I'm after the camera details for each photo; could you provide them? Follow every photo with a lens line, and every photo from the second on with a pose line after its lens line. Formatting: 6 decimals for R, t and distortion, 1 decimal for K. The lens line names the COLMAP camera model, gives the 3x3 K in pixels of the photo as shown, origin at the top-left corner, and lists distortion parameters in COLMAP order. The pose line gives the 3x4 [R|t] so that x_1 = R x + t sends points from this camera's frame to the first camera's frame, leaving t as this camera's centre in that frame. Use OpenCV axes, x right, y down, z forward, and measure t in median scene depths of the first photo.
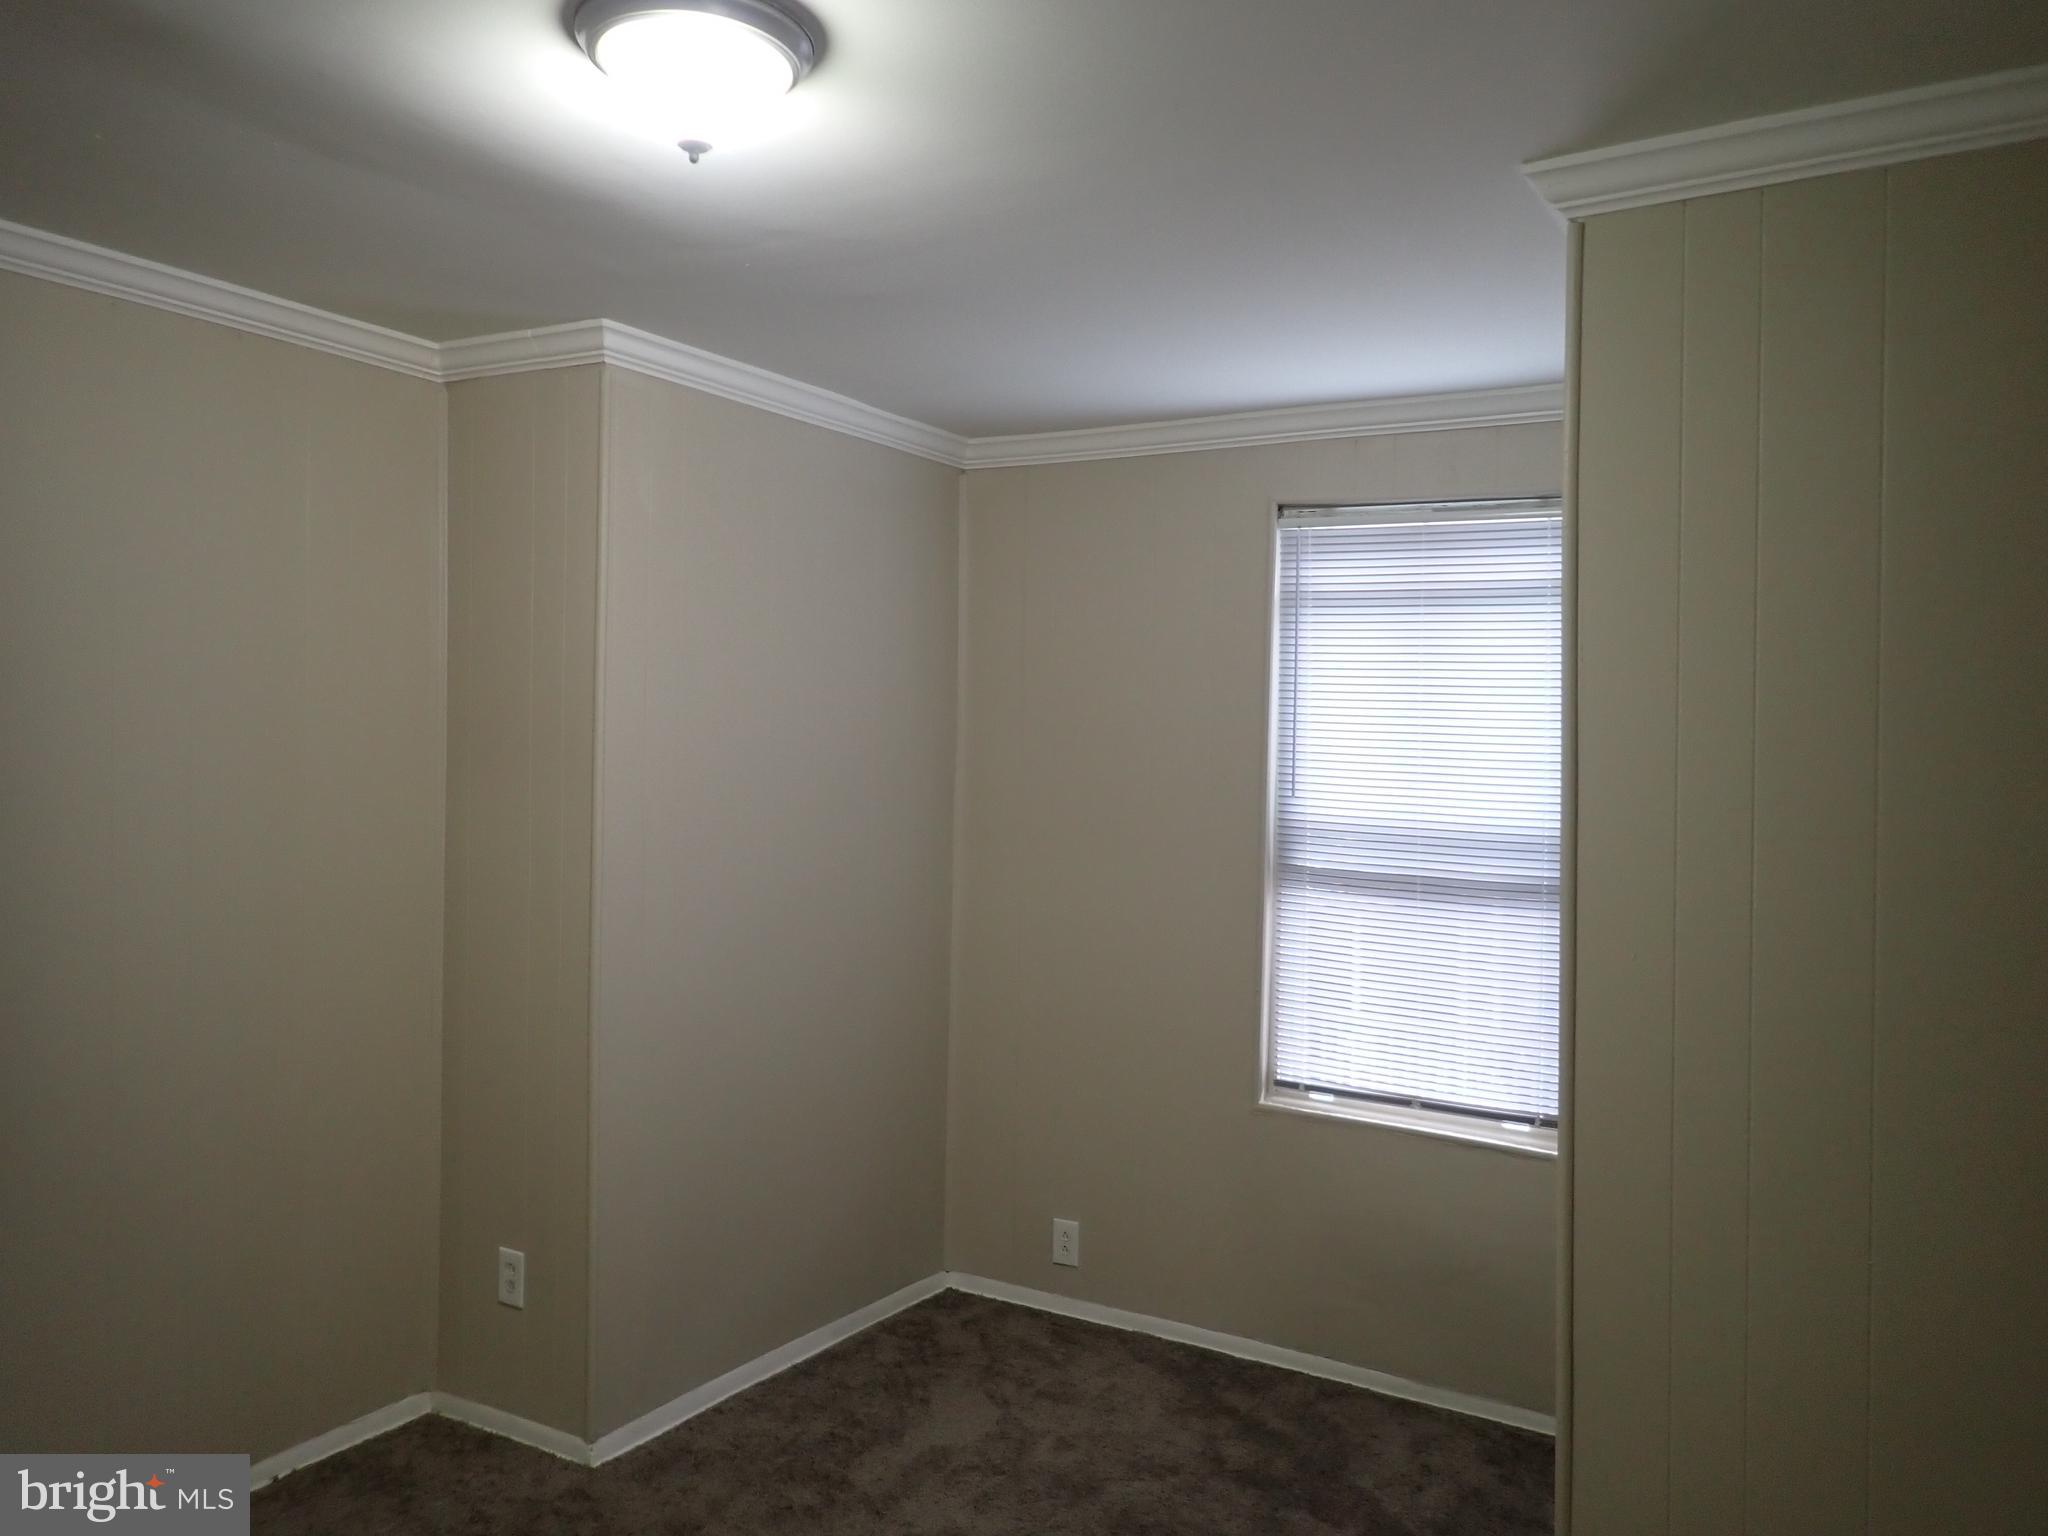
lens RADIAL K [[1491.1, 0, 1024.0], [0, 1491.1, 768.0], [0, 0, 1]] dist [-0.023486, -0.003778]
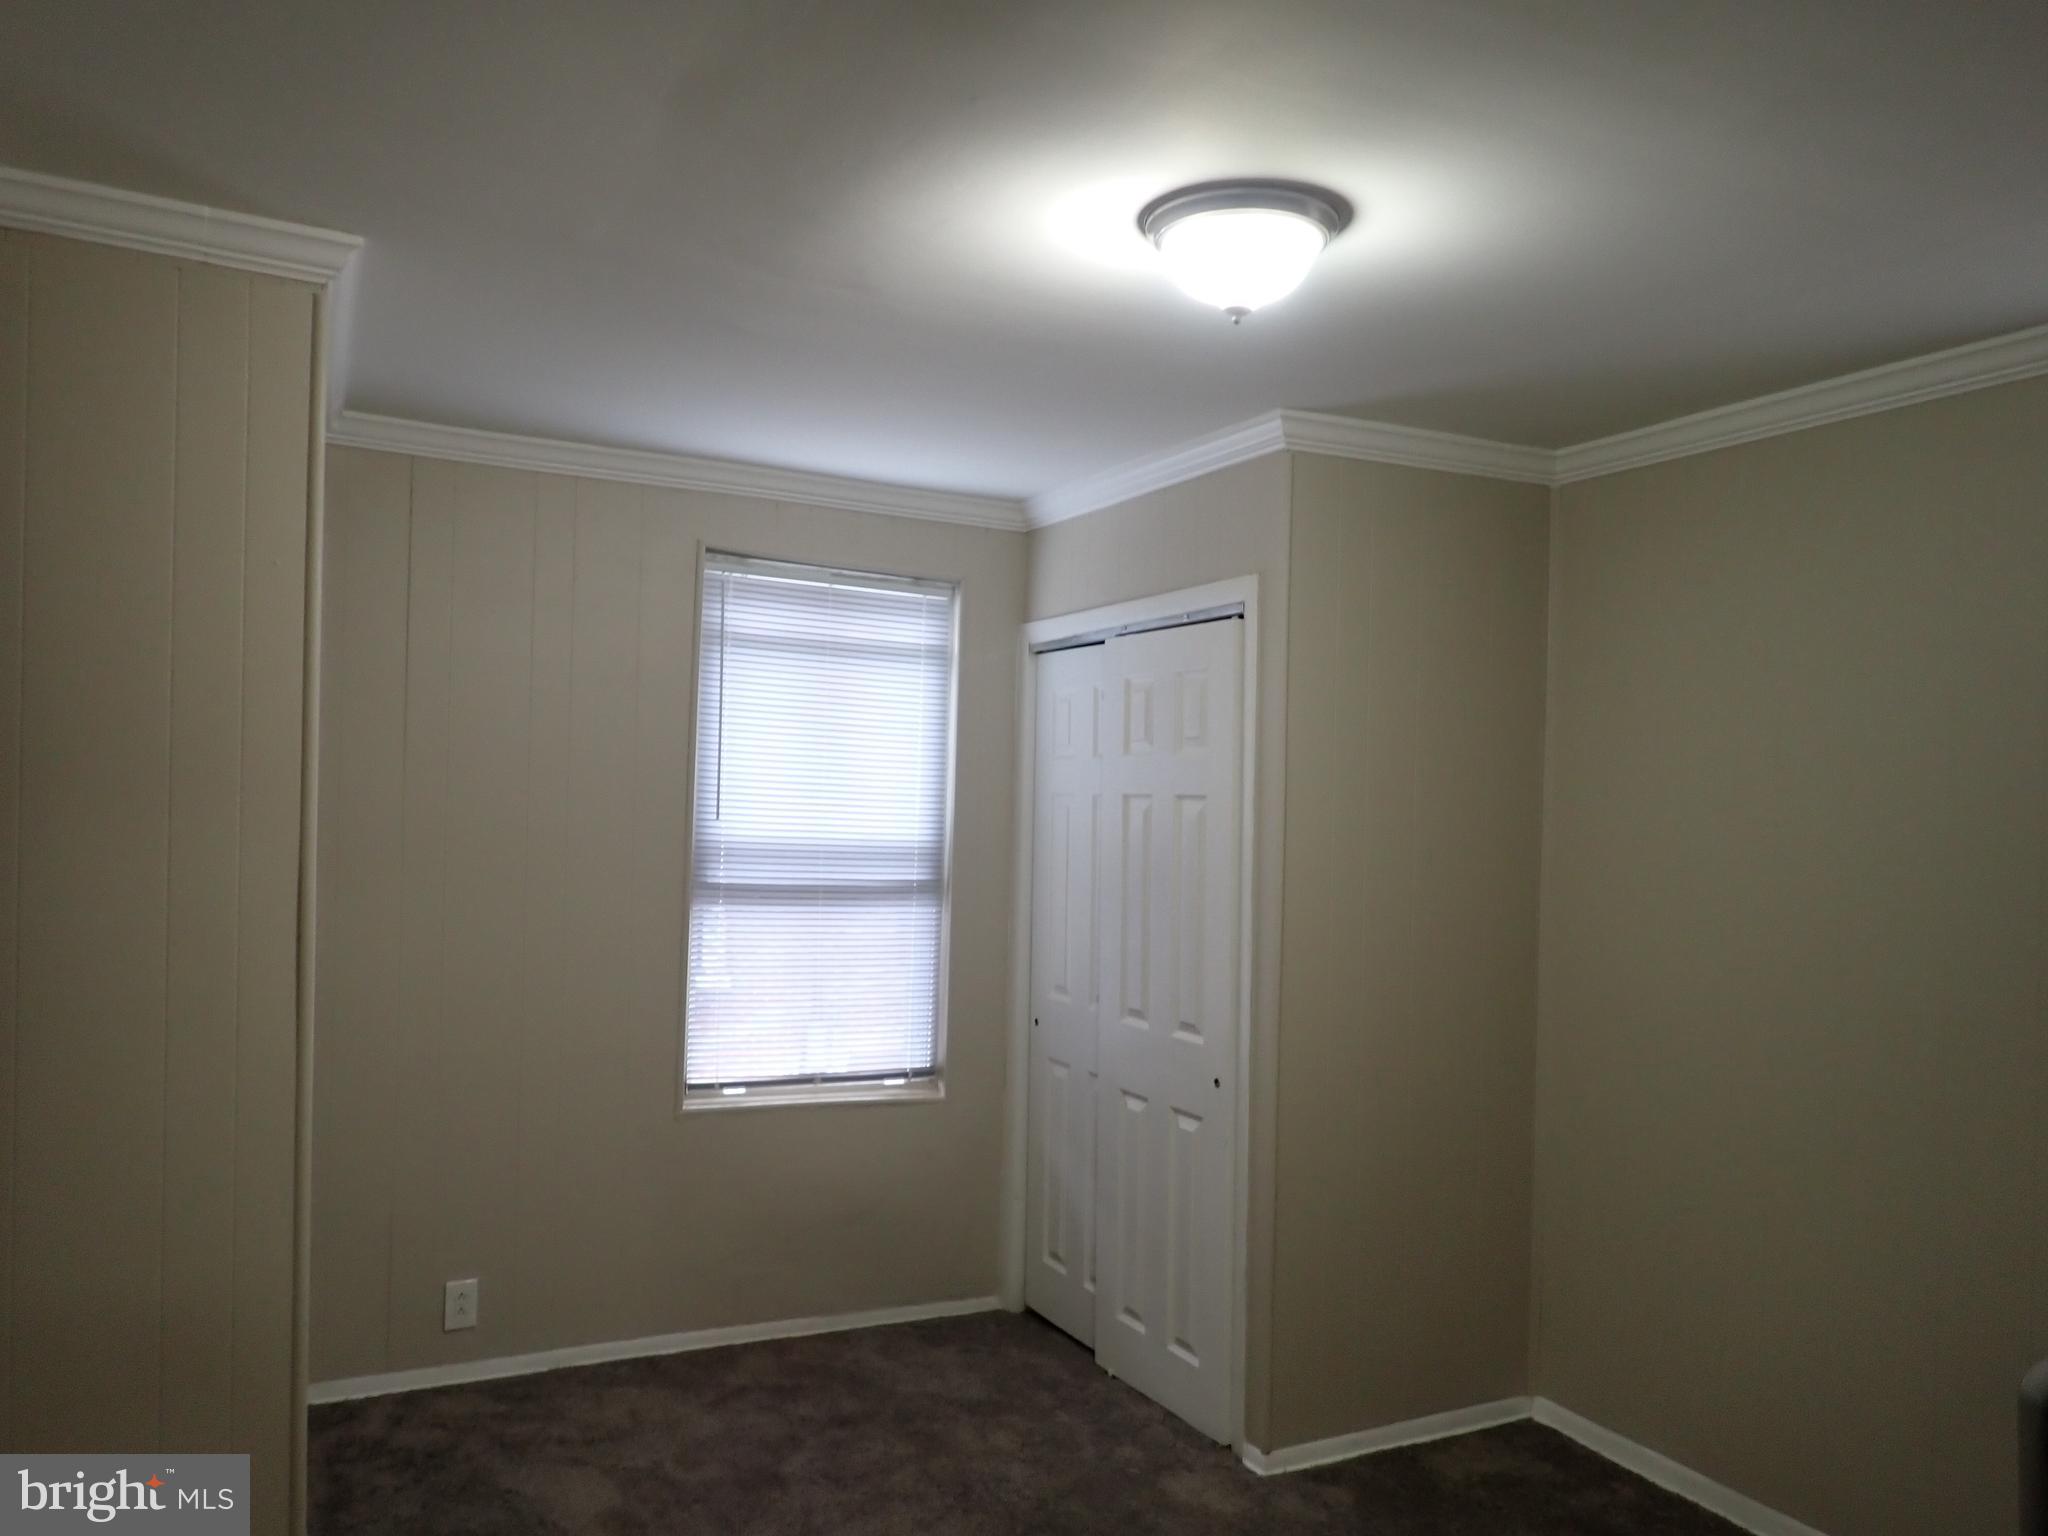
lens RADIAL K [[1491.1, 0, 1024.0], [0, 1491.1, 768.0], [0, 0, 1]] dist [-0.023486, -0.003778]
pose [[0.528776, 0.003839, 0.848753, -0.625566], [-0.008854, 0.999960, 0.000993, -0.021349], [-0.848715, -0.008040, 0.528789, 0.236723]]
